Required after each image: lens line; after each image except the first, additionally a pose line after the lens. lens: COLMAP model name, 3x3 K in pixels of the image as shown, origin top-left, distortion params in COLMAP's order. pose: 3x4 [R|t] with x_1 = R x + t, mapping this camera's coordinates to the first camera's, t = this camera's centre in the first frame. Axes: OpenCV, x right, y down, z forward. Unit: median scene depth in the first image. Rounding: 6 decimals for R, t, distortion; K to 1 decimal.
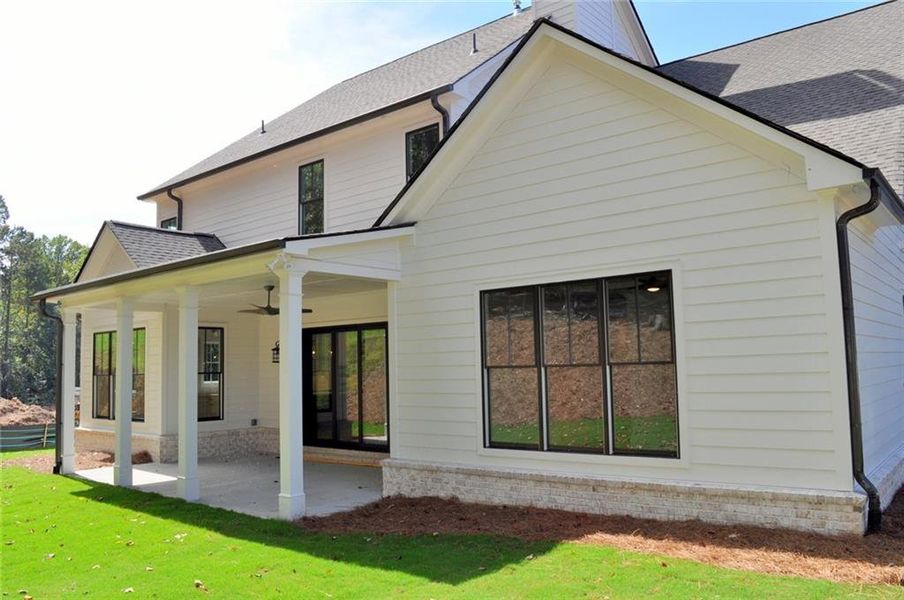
lens RADIAL K [[705.9, 0, 459.1], [0, 705.9, 302.1], [0, 0, 1]] dist [-0.098118, 0.022754]
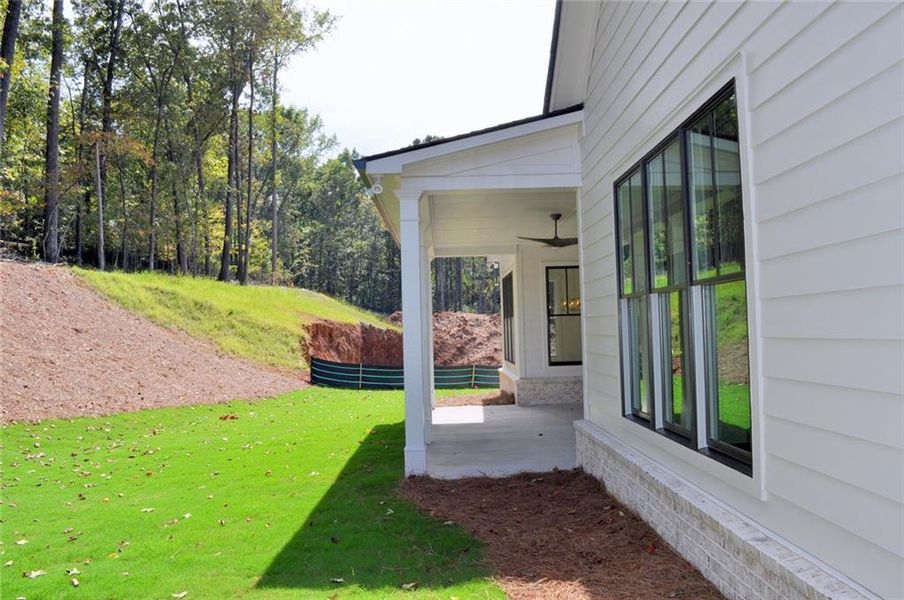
lens RADIAL K [[705.9, 0, 459.1], [0, 705.9, 302.1], [0, 0, 1]] dist [-0.098118, 0.022754]
pose [[0.649825, -0.027113, -0.759600, 0.419502], [0.084889, 0.995700, 0.037081, 0.057268], [0.755329, -0.088578, 0.649332, 0.431480]]
